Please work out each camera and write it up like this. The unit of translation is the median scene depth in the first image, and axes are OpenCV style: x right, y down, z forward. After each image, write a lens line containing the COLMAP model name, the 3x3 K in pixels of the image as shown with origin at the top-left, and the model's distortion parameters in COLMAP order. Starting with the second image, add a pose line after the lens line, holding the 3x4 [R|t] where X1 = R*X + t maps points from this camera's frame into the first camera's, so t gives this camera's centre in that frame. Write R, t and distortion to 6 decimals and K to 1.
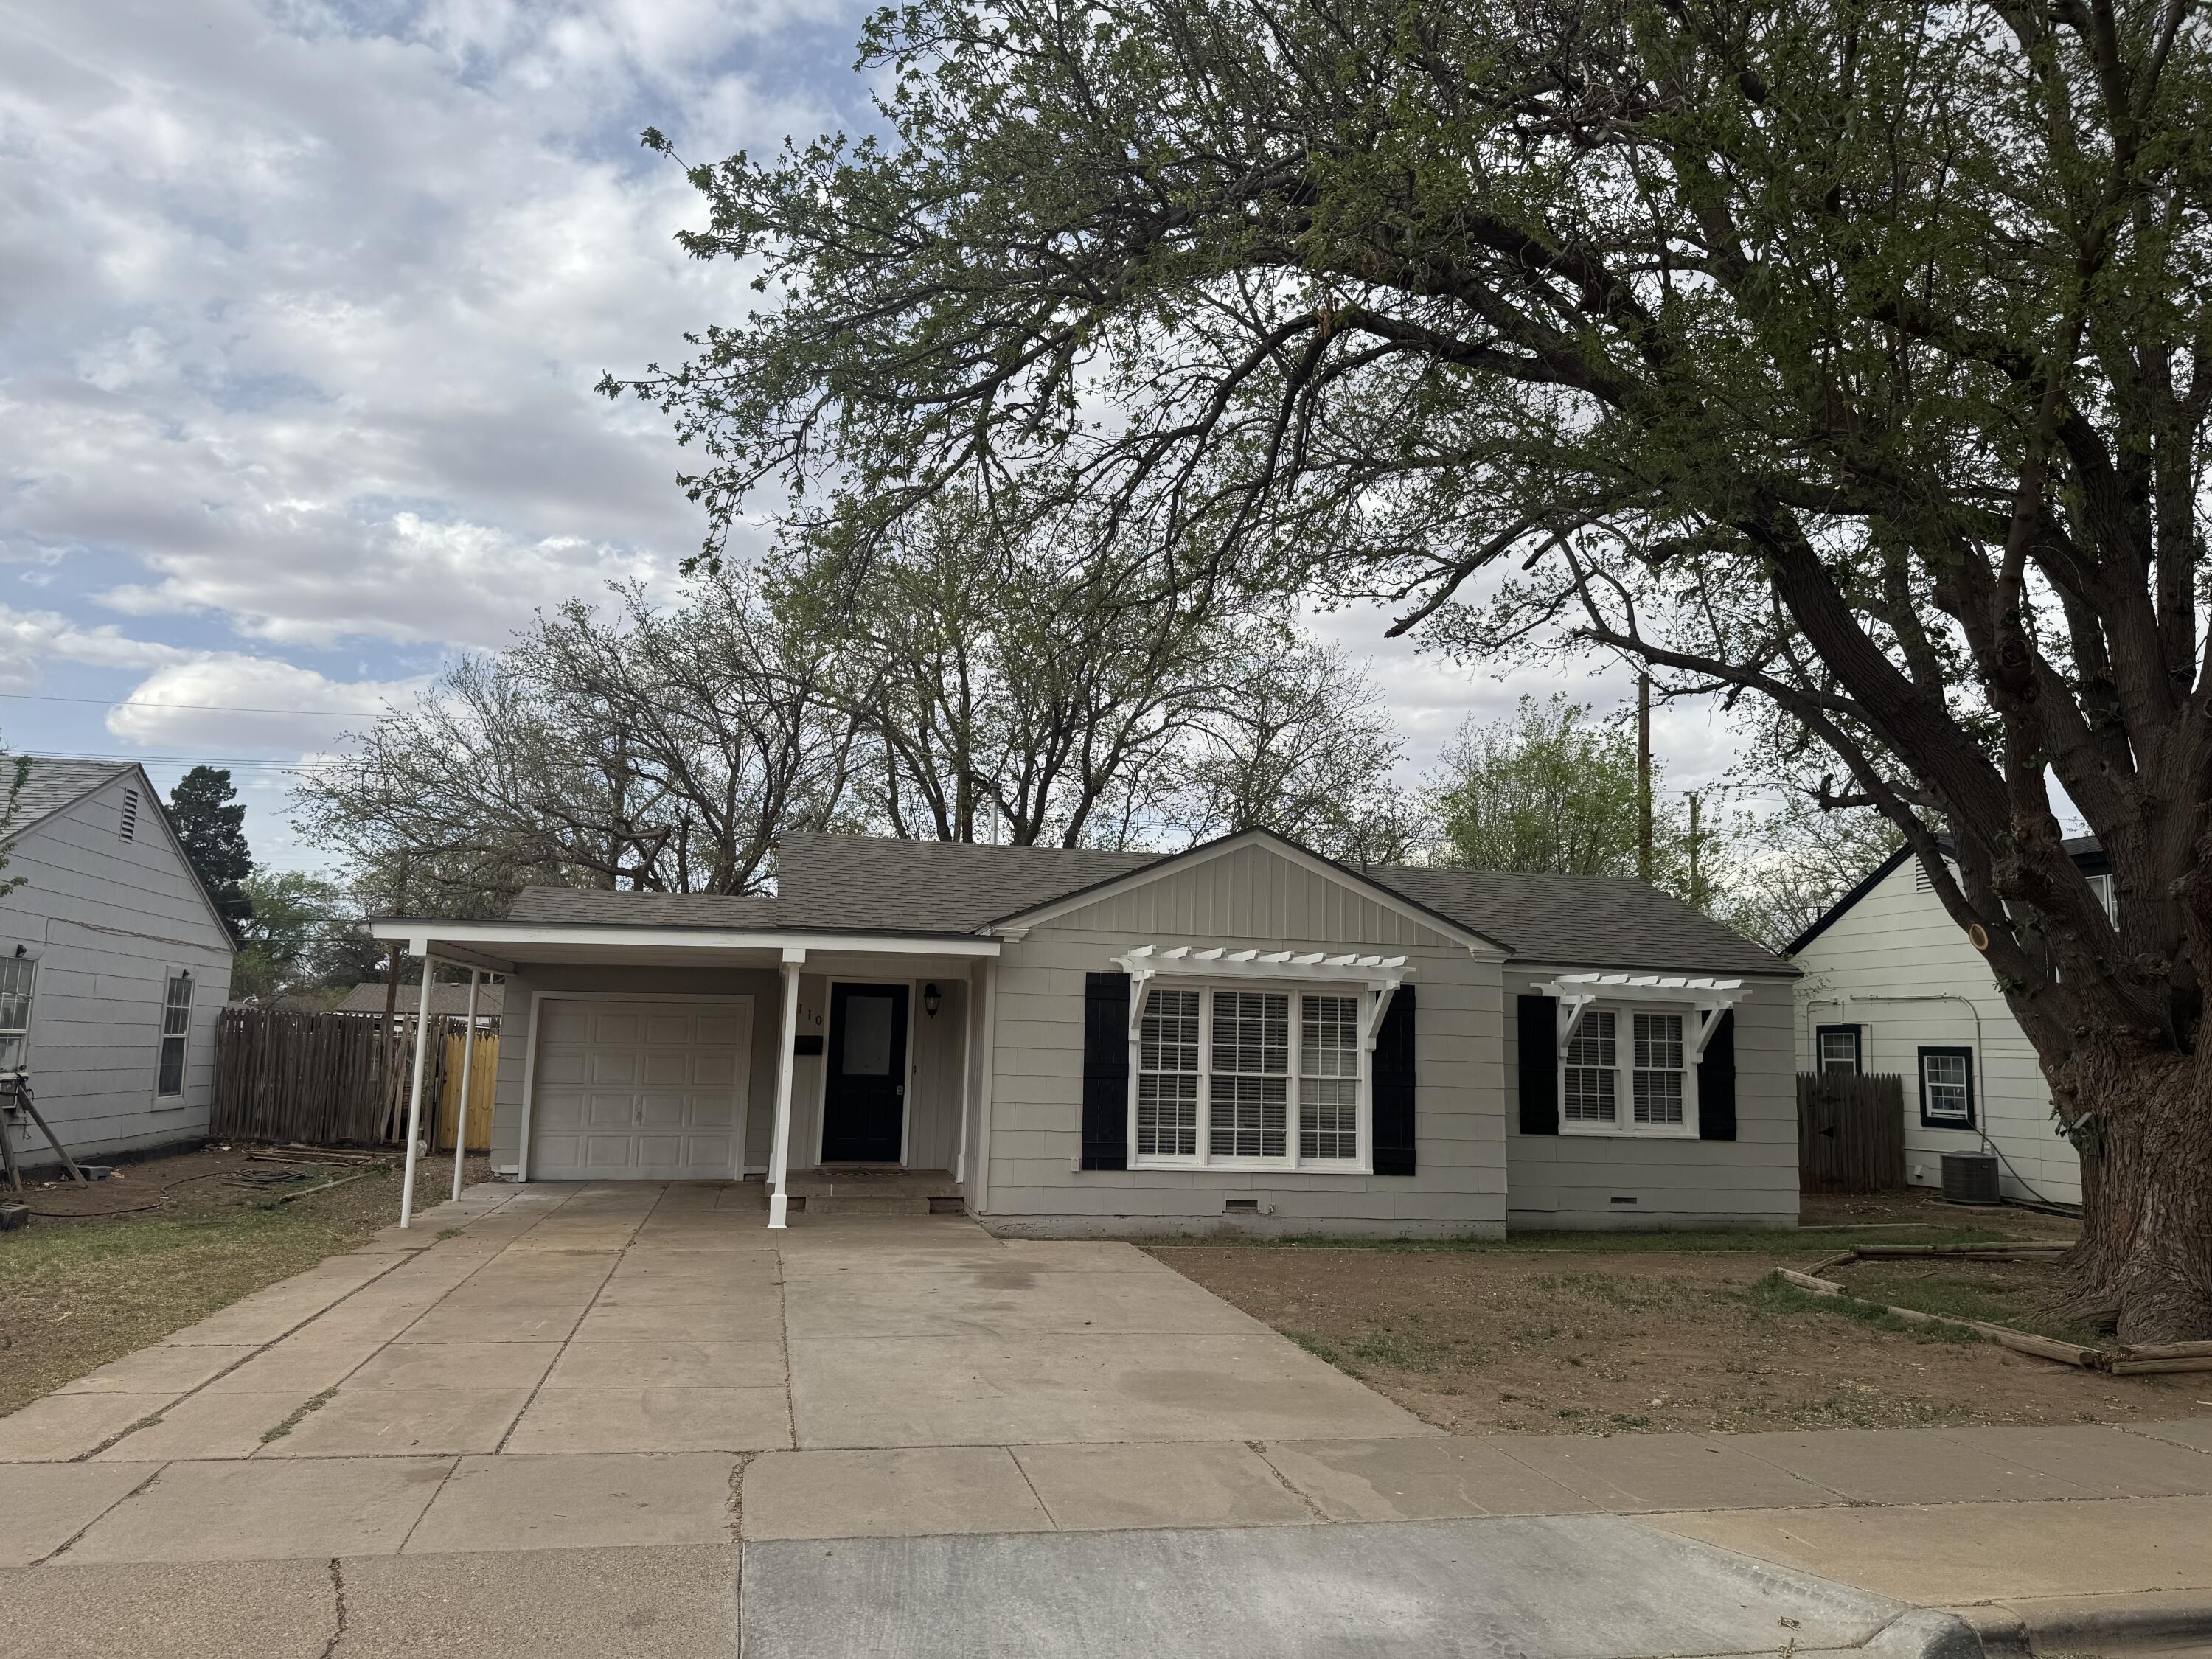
lens RADIAL K [[1572.8, 0, 1097.4], [0, 1572.8, 807.8], [0, 0, 1]] dist [0.067323, -0.081361]
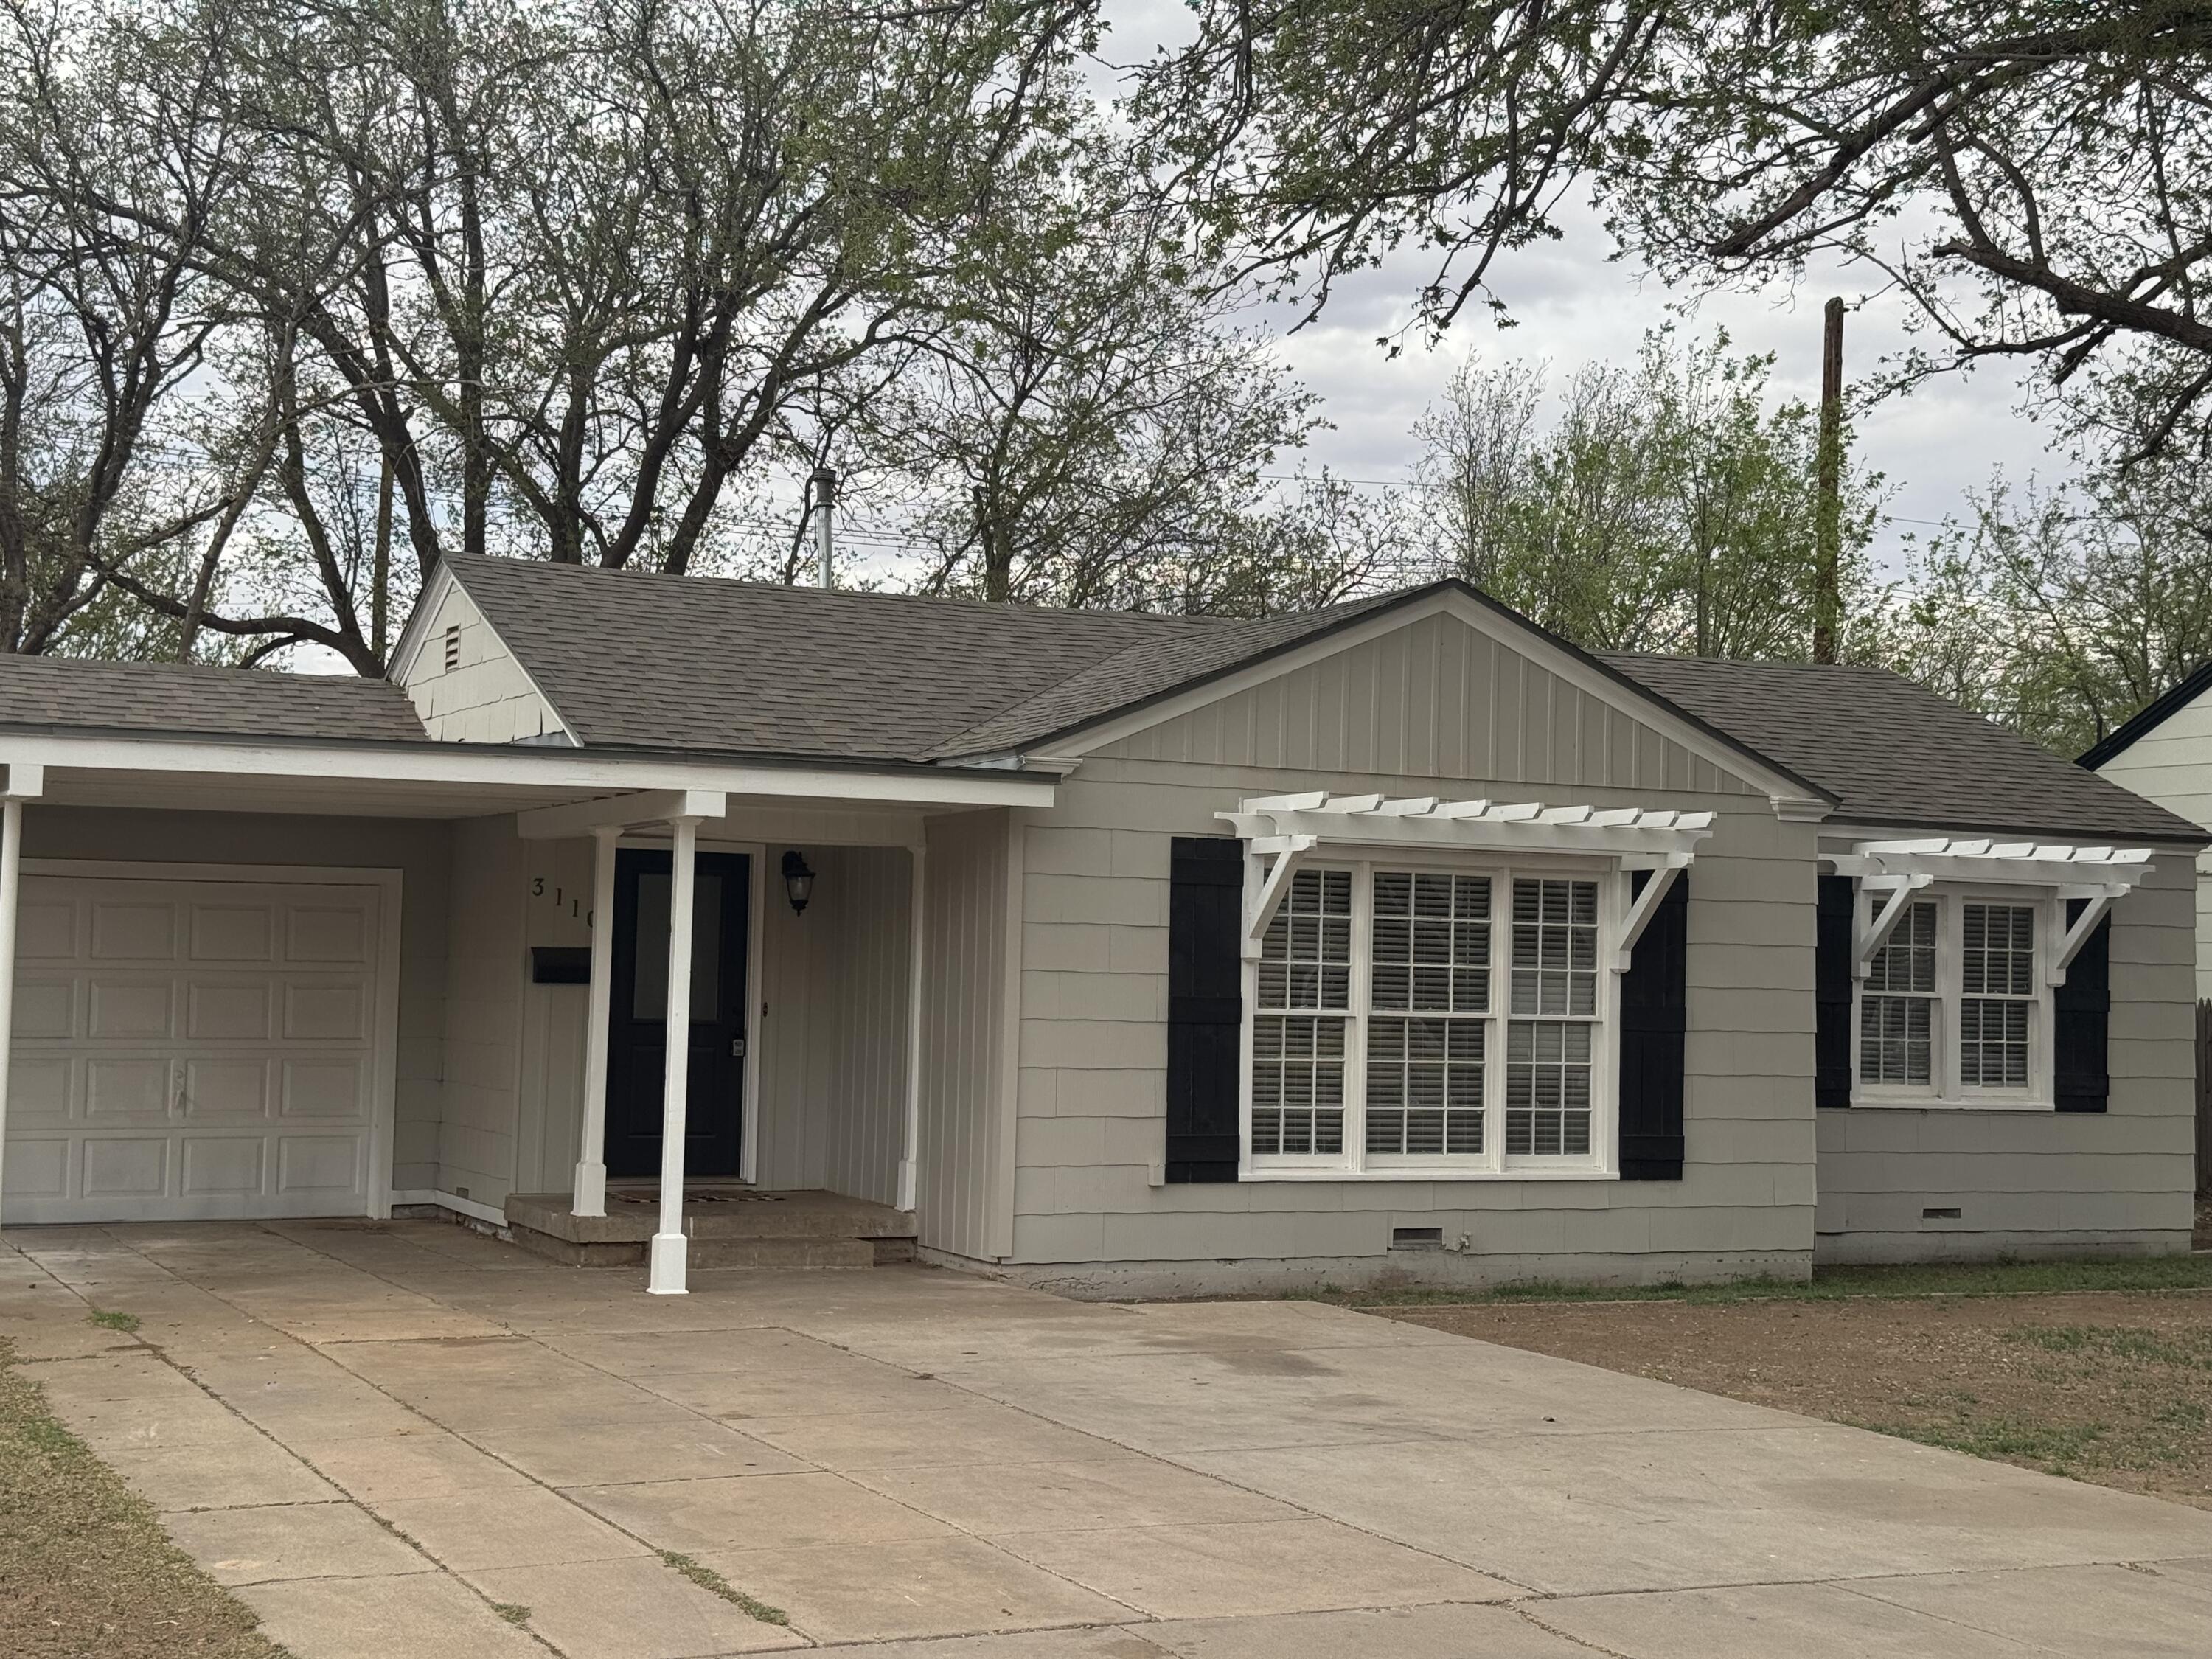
lens RADIAL K [[3110.5, 0, 1103.8], [0, 3110.5, 841.2], [0, 0, 1]] dist [0.134593, -0.230440]
pose [[0.970913, 0.004597, 0.239390, -0.288640], [-0.032791, 0.992948, 0.113924, -0.018741], [-0.237178, -0.118460, 0.964217, -0.058094]]
